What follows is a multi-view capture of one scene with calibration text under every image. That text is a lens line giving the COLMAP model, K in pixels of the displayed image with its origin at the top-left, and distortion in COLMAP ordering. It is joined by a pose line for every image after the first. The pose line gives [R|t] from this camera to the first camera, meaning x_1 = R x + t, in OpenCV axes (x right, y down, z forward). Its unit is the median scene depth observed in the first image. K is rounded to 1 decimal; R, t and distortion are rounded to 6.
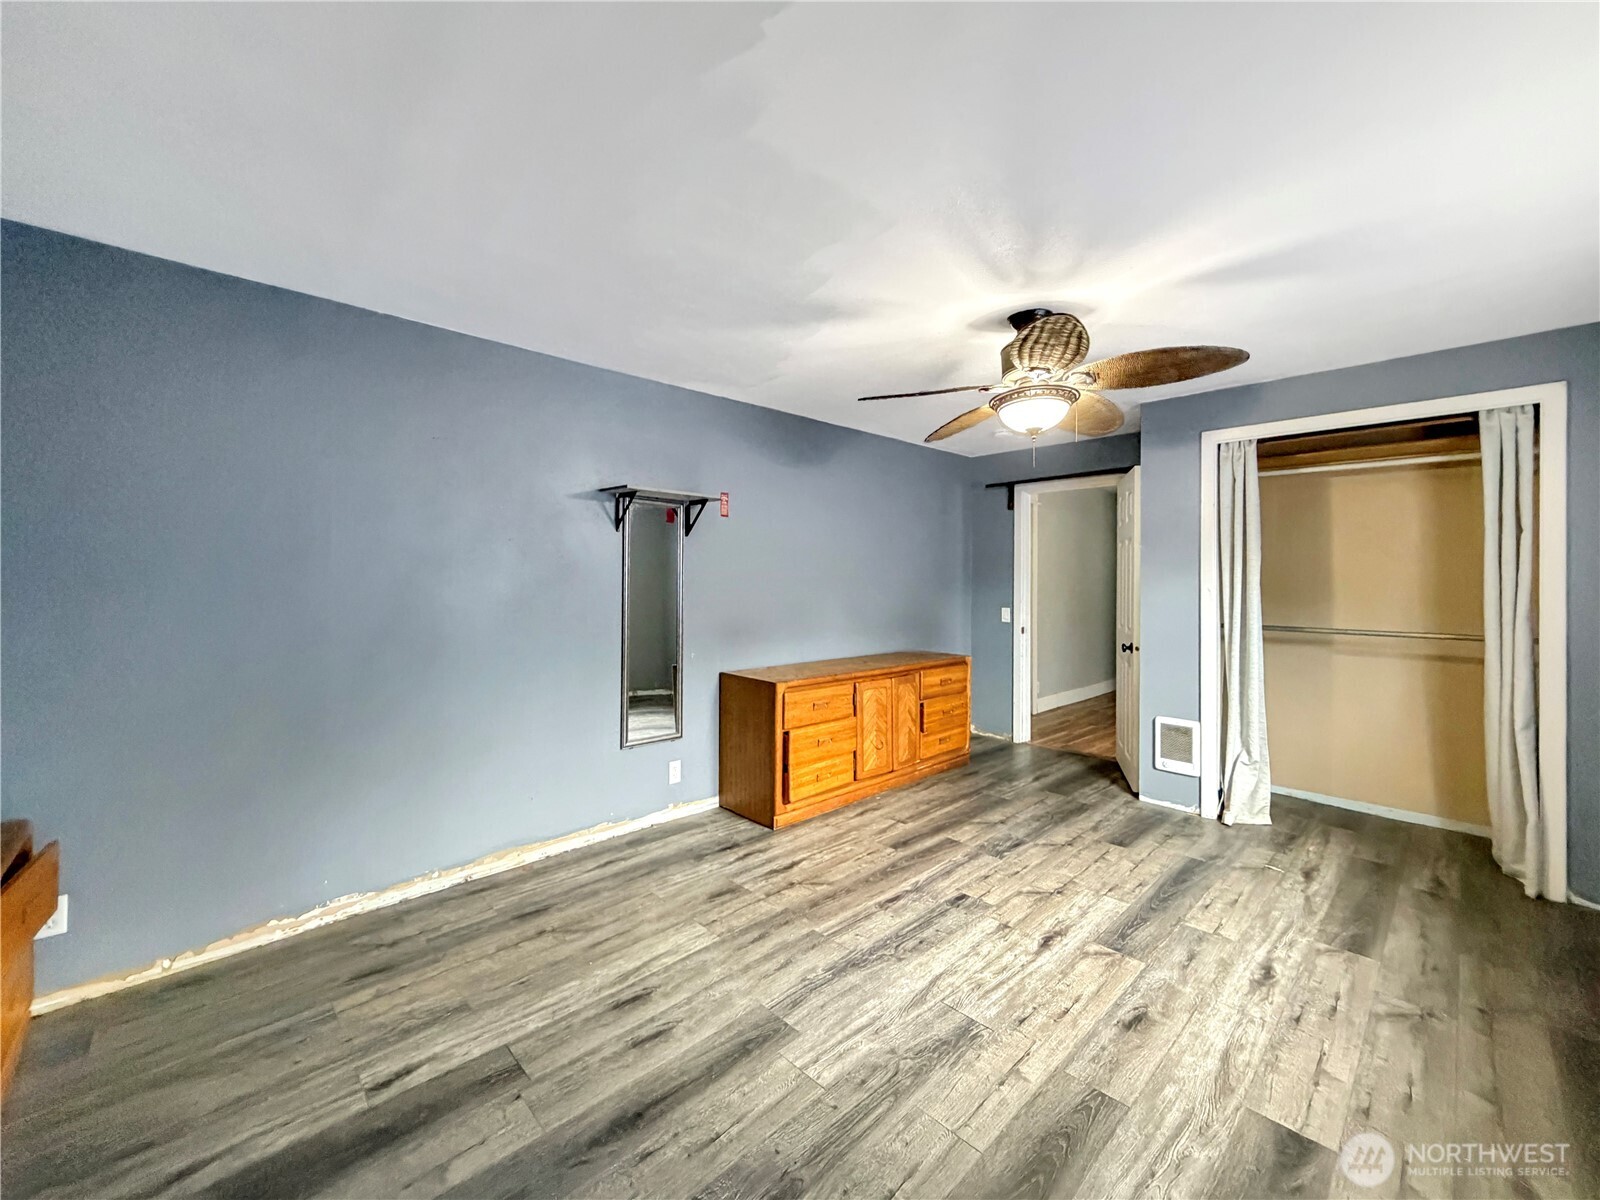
lens RADIAL K [[658.8, 0, 796.8], [0, 658.8, 587.8], [0, 0, 1]] dist [0.005916, -0.000853]
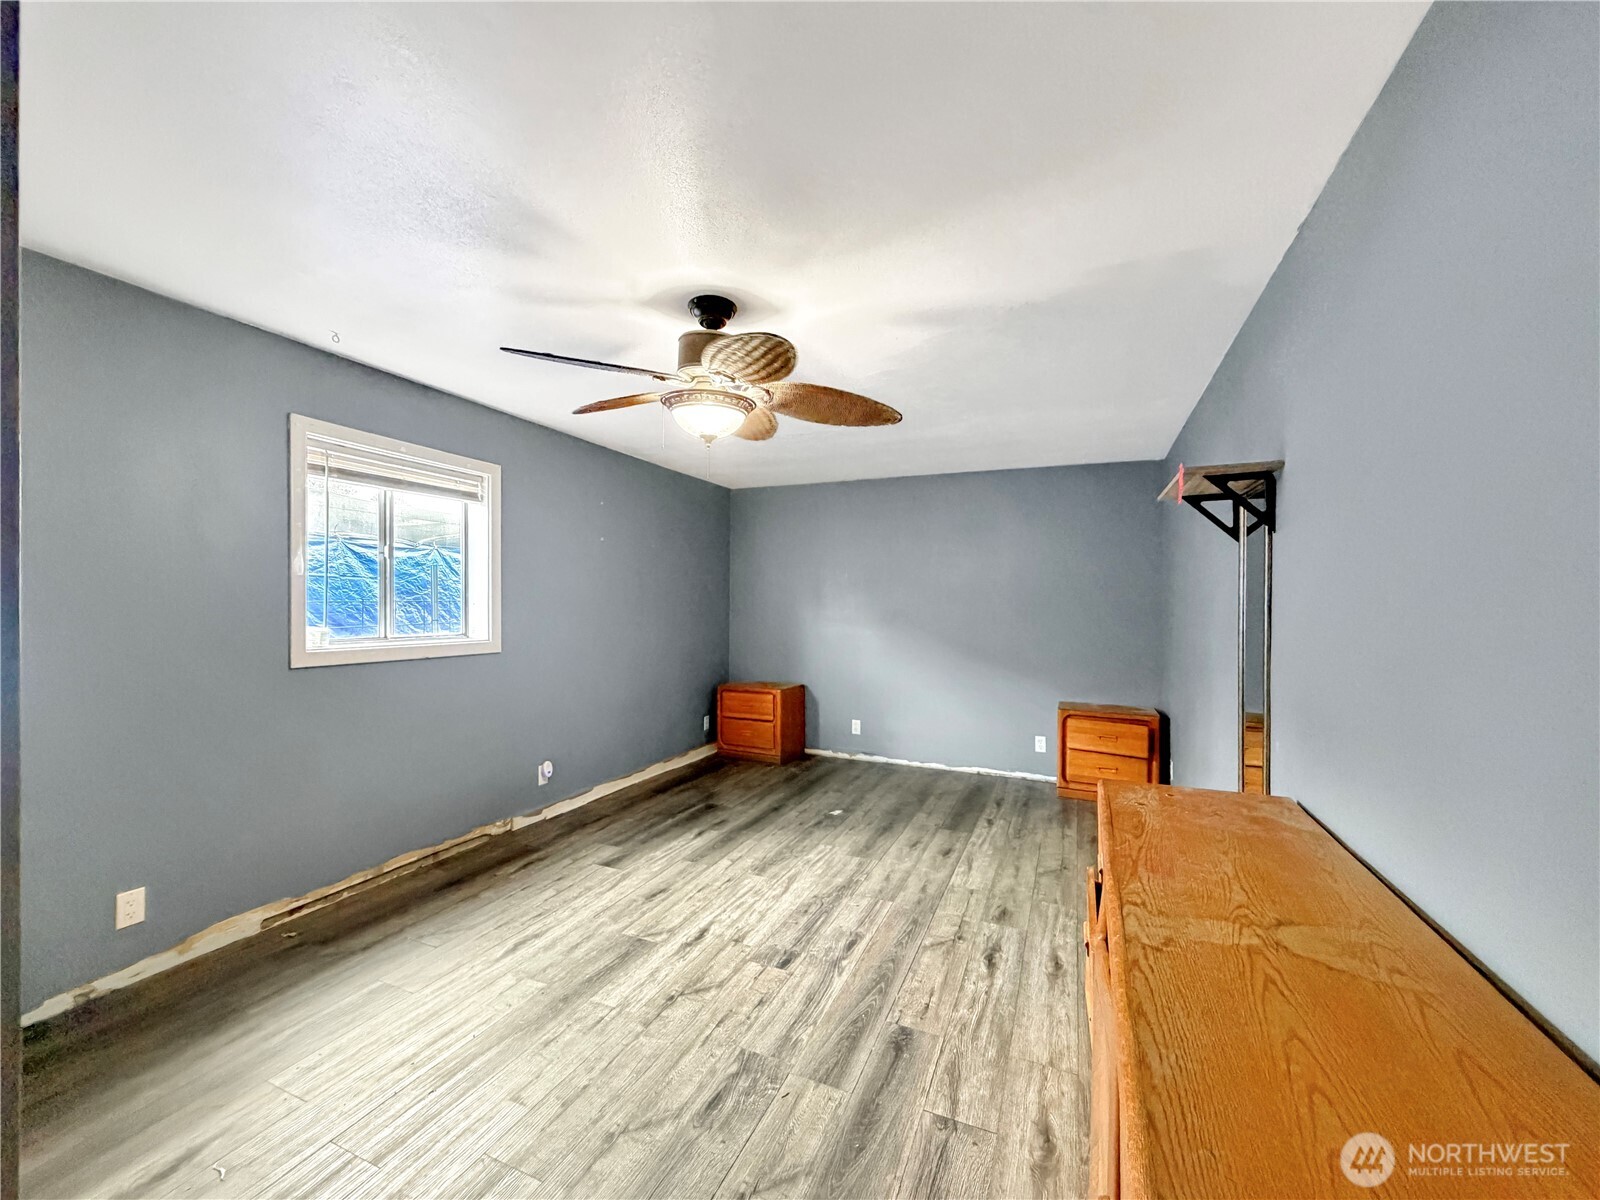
lens RADIAL K [[658.8, 0, 800.0], [0, 658.8, 602.8], [0, 0, 1]] dist [0.005916, -0.000853]
pose [[-0.923429, -0.015775, -0.383445, 0.640493], [-0.018483, 0.999823, 0.003379, -0.019193], [0.383324, 0.010208, -0.923557, 2.019227]]
